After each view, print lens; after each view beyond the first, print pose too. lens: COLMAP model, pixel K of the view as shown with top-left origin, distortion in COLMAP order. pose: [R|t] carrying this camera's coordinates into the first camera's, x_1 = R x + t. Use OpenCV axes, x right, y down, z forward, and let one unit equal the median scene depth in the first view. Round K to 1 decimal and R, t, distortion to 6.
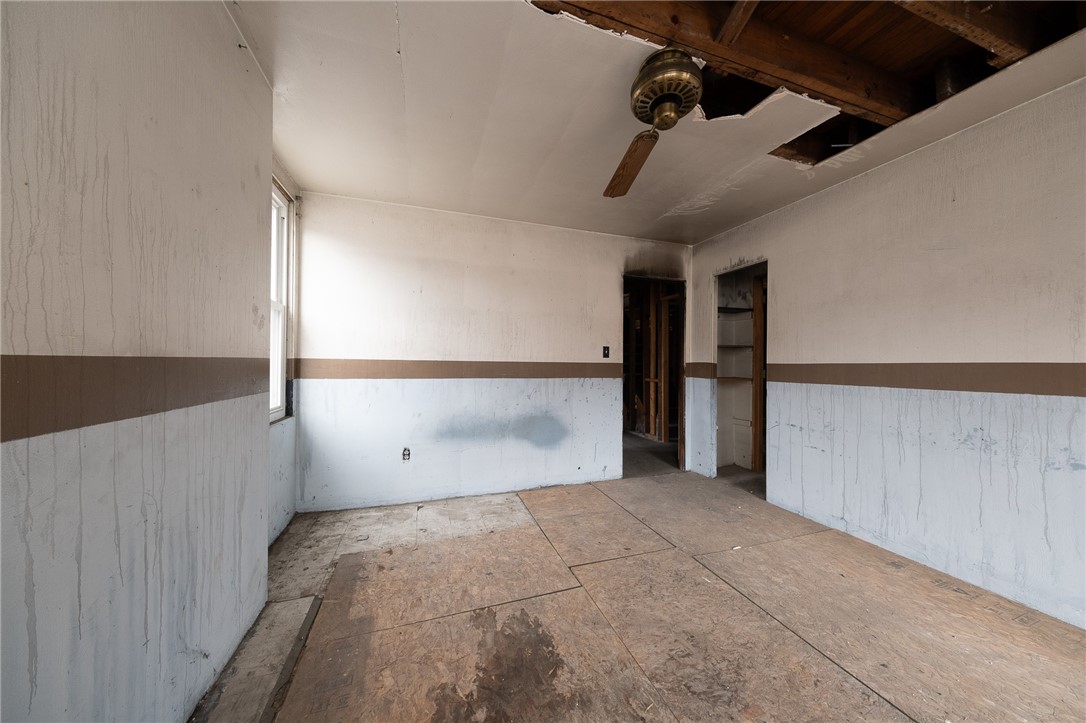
lens RADIAL K [[362.5, 0, 543.7], [0, 362.5, 361.9], [0, 0, 1]] dist [0.002915, -0.000640]
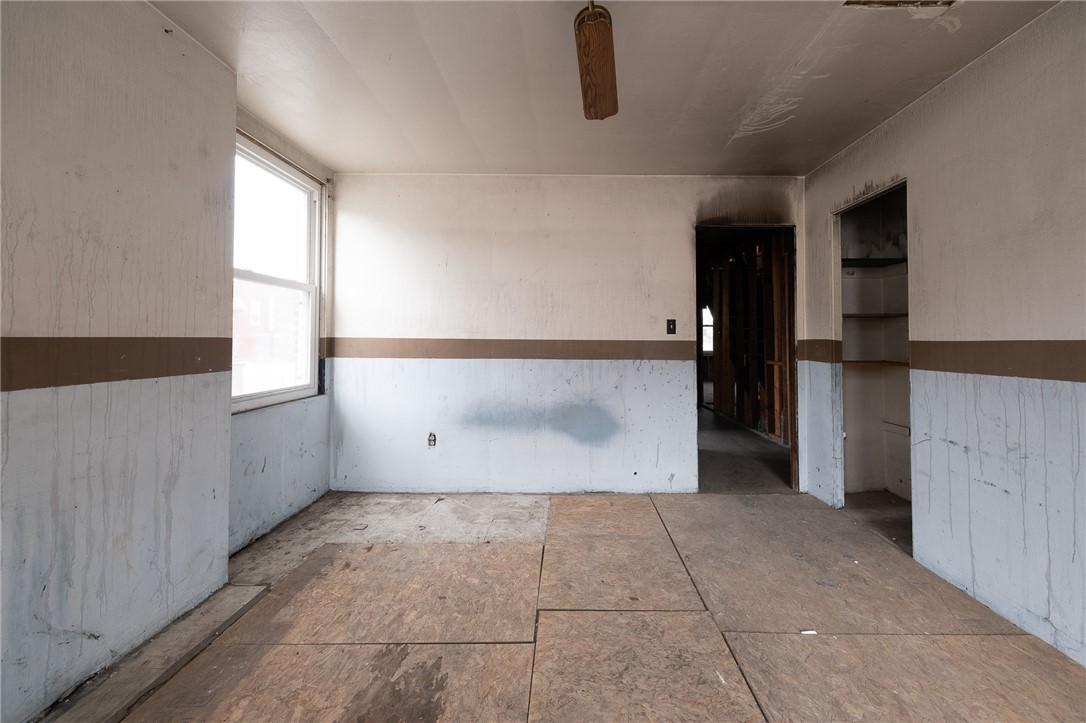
lens RADIAL K [[390.7, 0, 565.4], [0, 390.7, 332.7], [0, 0, 1]] dist [0.000618, 0.000146]
pose [[0.947197, -0.010219, -0.320489, 0.291924], [0.004559, 0.999820, -0.018406, 0.000315], [0.320619, 0.015973, 0.947073, 0.173443]]
